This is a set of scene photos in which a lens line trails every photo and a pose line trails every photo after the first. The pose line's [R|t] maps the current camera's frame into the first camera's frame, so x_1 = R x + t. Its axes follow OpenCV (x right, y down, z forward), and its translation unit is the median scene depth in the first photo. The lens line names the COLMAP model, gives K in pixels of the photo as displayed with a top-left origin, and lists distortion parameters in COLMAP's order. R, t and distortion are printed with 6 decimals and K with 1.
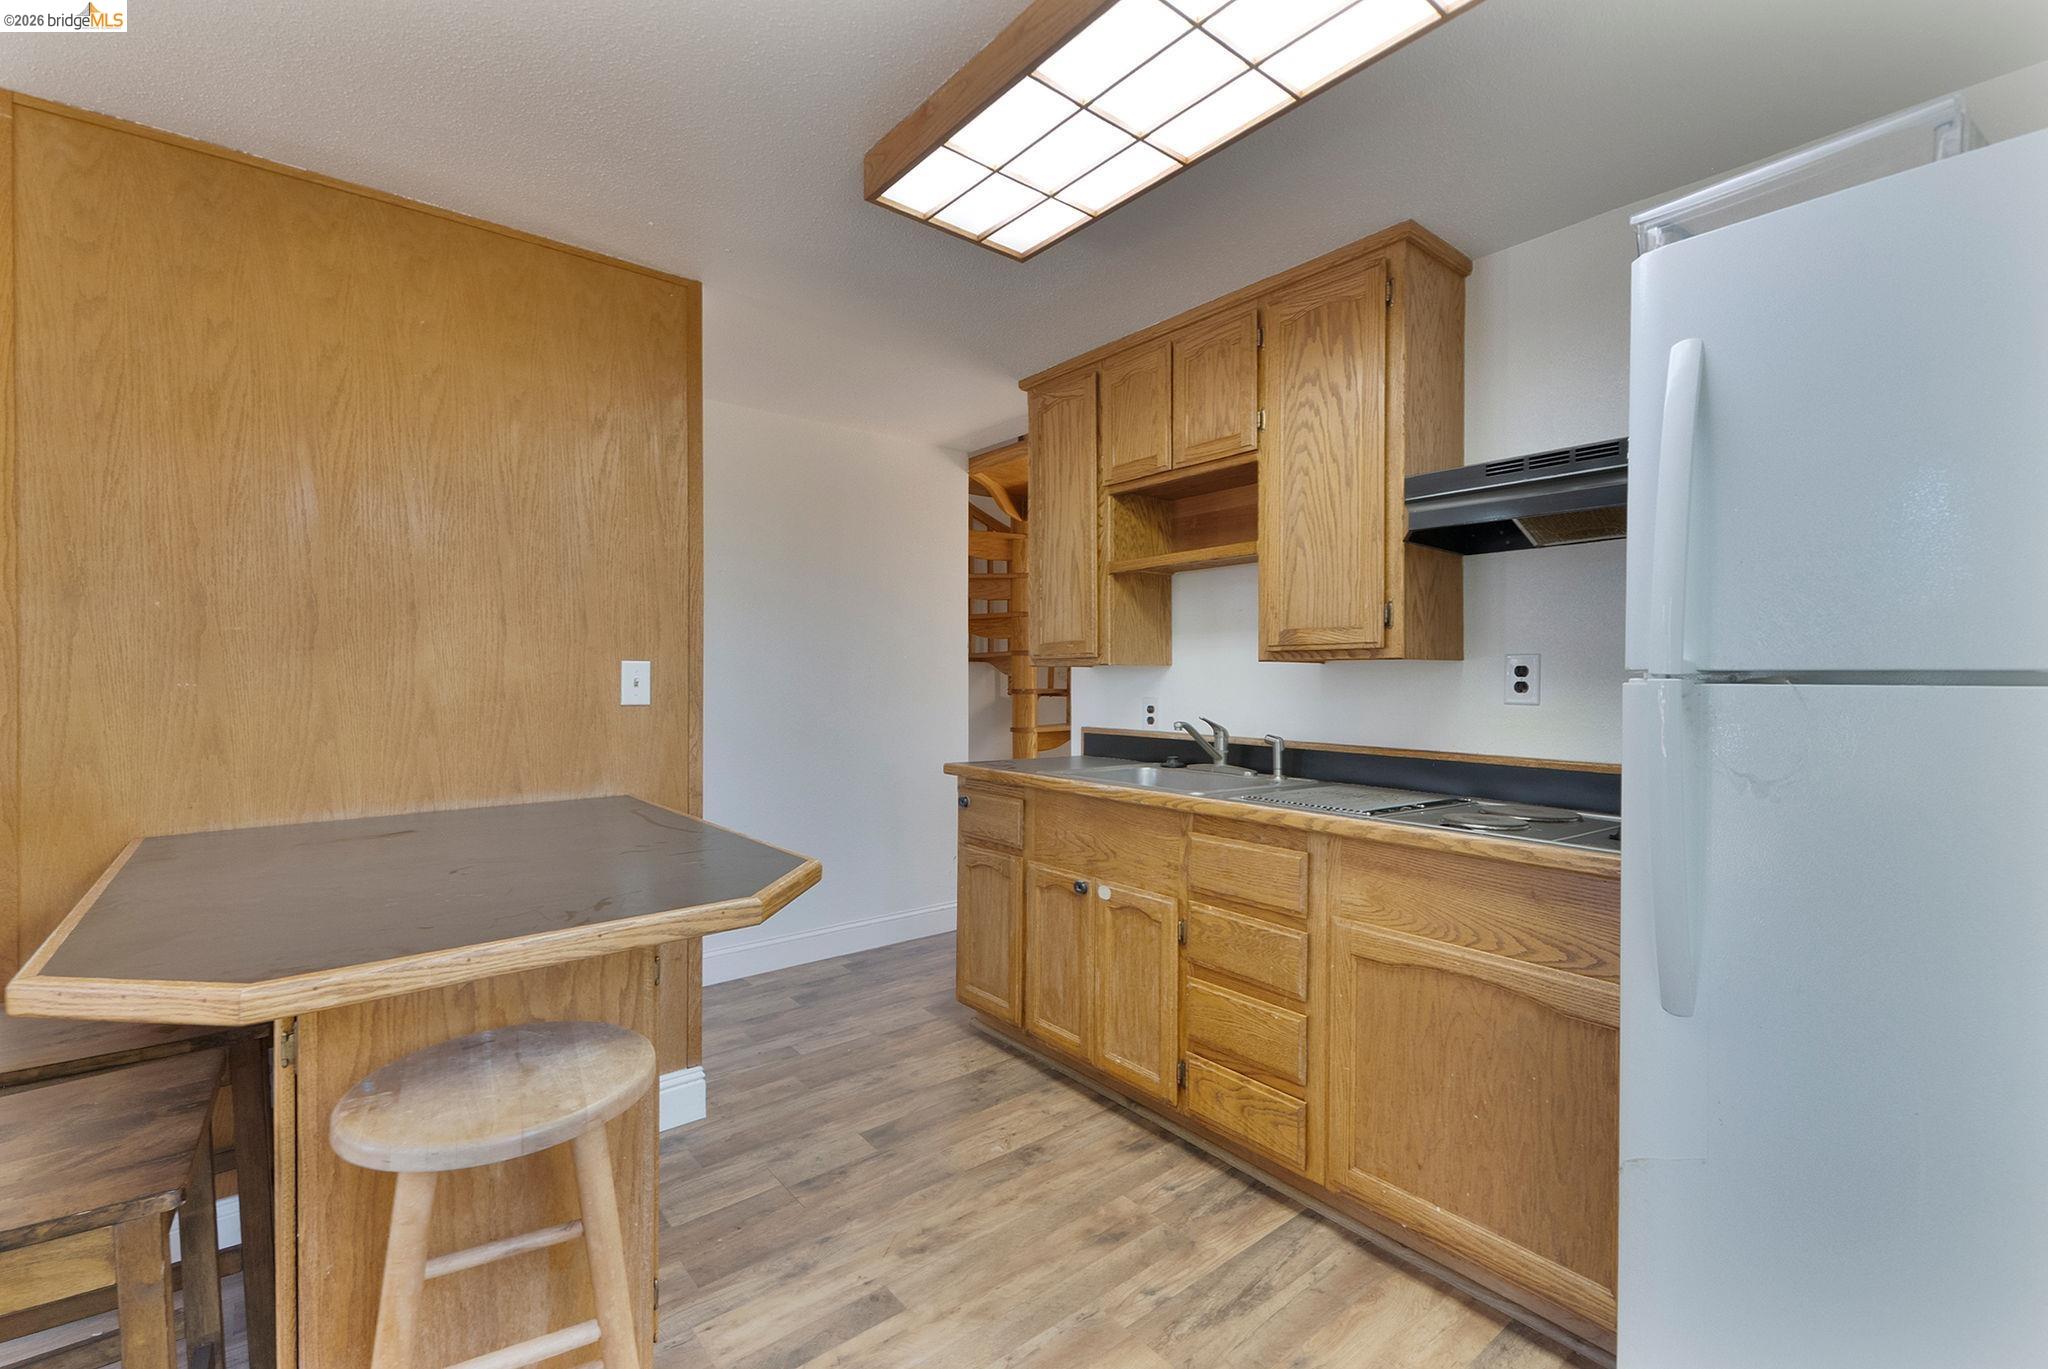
lens RADIAL K [[879.1, 0, 1024.0], [0, 879.1, 684.5], [0, 0, 1]] dist [0.022855, -0.000337]
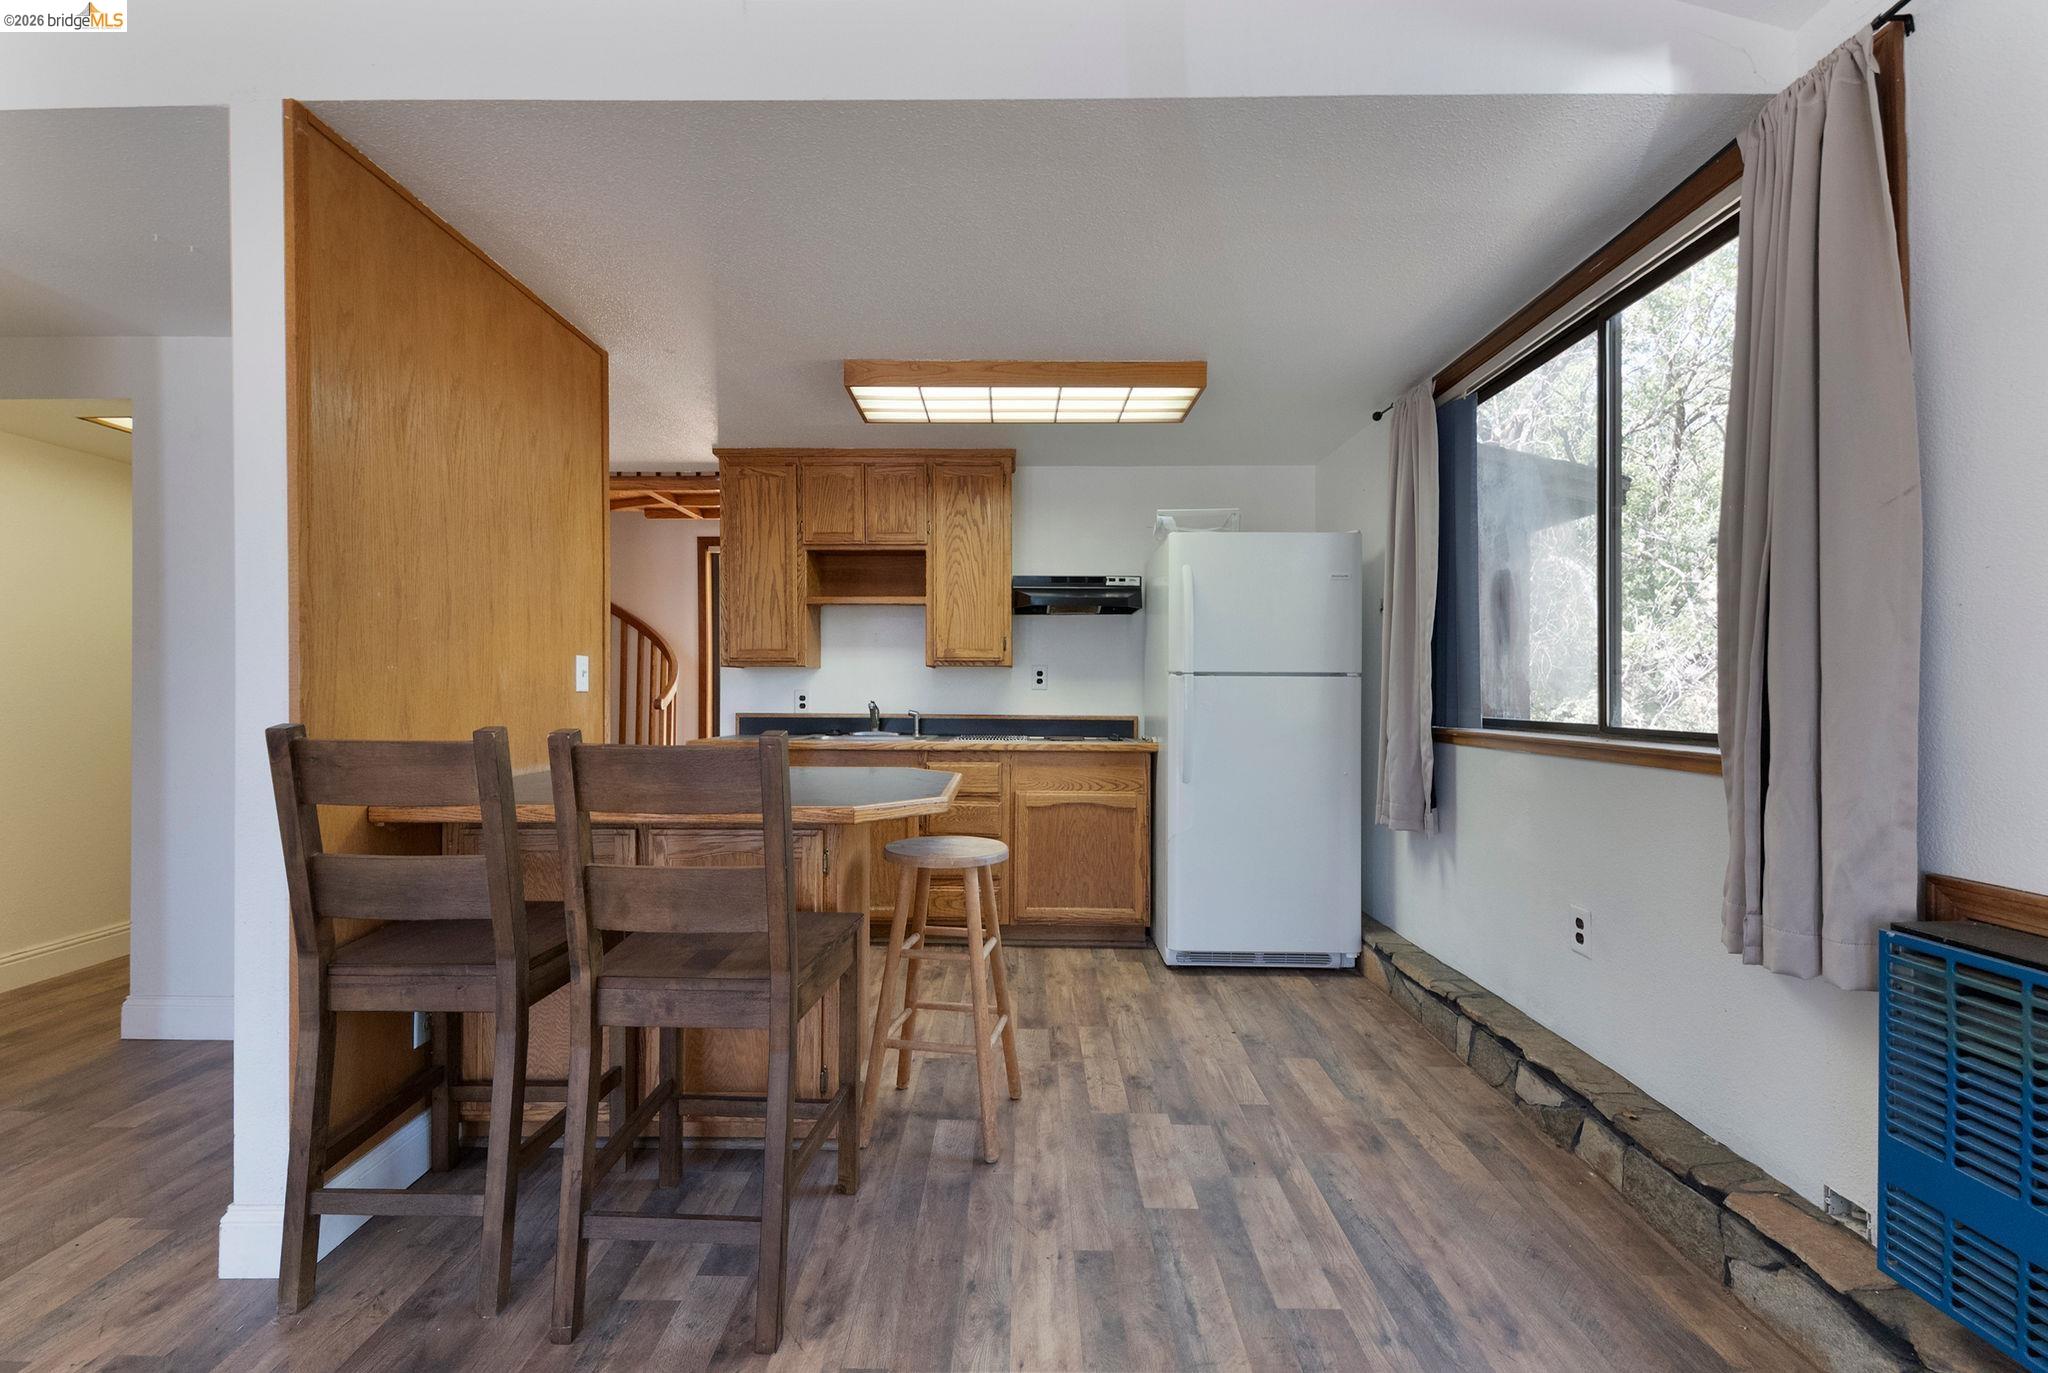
lens RADIAL K [[879.1, 0, 1024.0], [0, 879.1, 686.5], [0, 0, 1]] dist [0.022855, -0.000337]
pose [[0.629709, 0.002648, 0.776827, -1.006609], [0.003868, 0.999971, -0.006544, 0.027372], [-0.776822, 0.007126, 0.629680, -0.247813]]
